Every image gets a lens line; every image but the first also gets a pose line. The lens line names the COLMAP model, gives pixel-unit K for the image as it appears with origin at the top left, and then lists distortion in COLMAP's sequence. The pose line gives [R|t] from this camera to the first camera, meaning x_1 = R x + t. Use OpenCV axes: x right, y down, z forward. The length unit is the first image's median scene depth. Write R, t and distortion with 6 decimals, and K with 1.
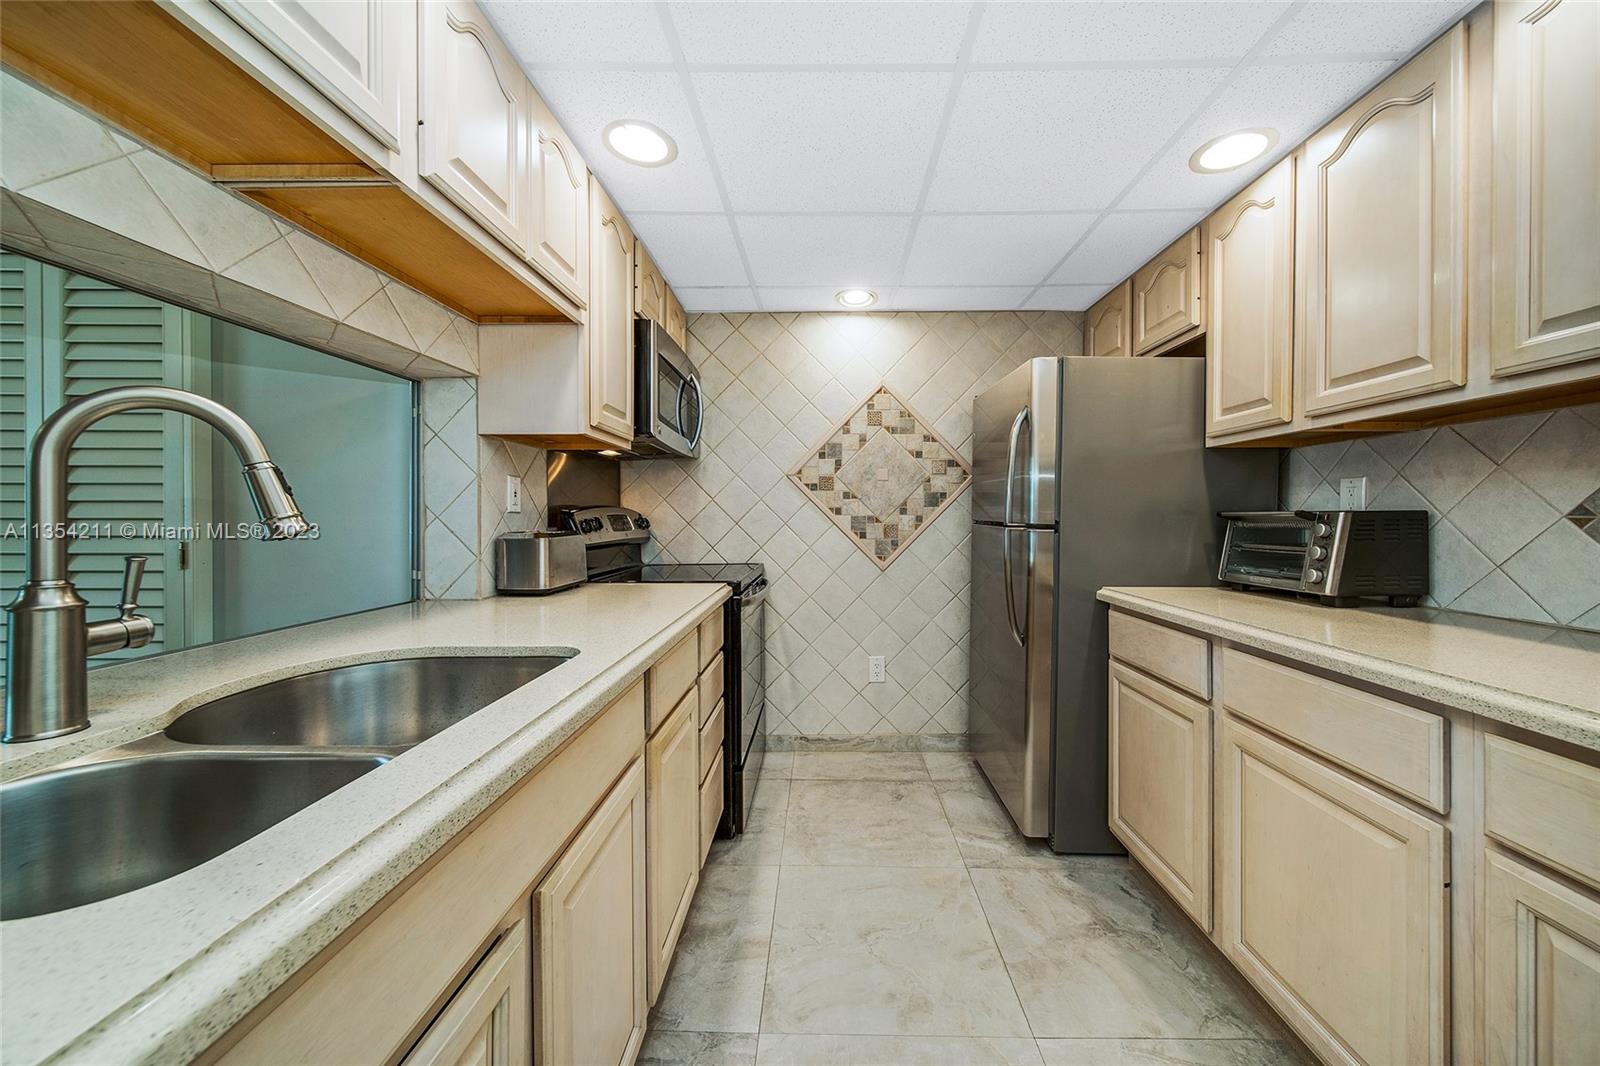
lens RADIAL K [[569.7, 0, 809.3], [0, 569.7, 533.8], [0, 0, 1]] dist [0.000469, -0.000048]
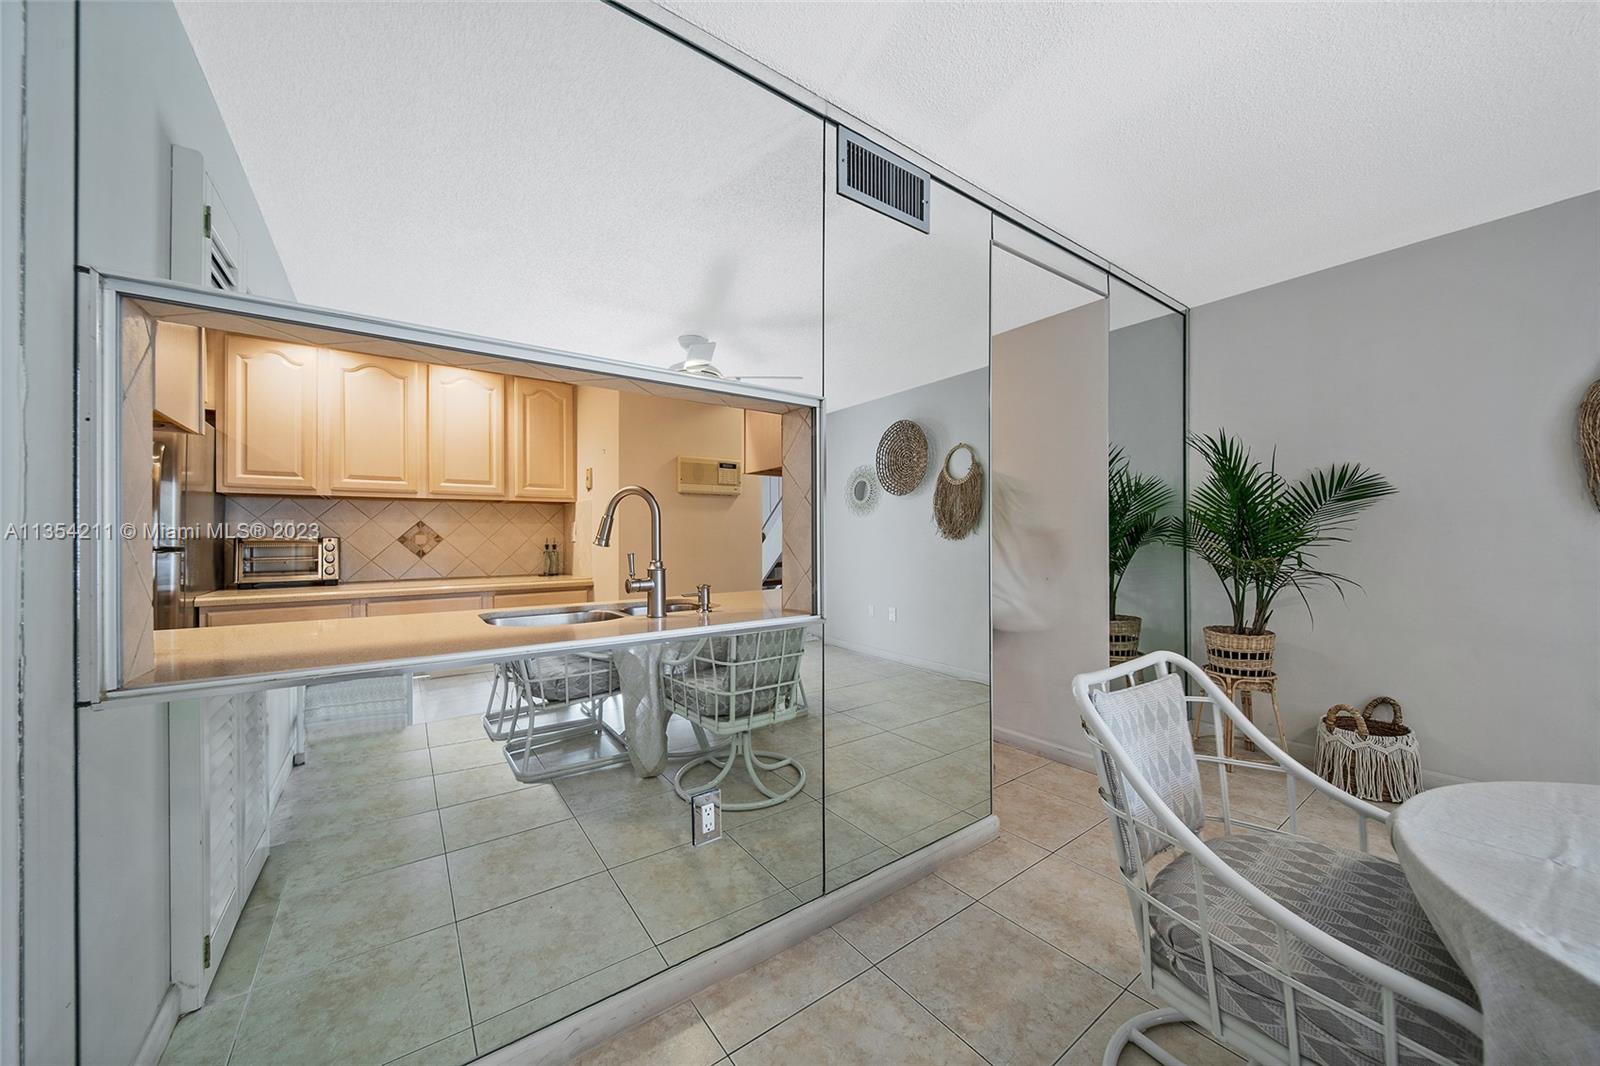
lens RADIAL K [[569.7, 0, 809.3], [0, 569.7, 533.8], [0, 0, 1]] dist [0.000469, -0.000048]
pose [[-0.612108, 0.005320, 0.790756, -2.154824], [0.027730, 0.999507, 0.014741, -0.046520], [-0.790288, 0.030950, -0.611954, 1.165641]]
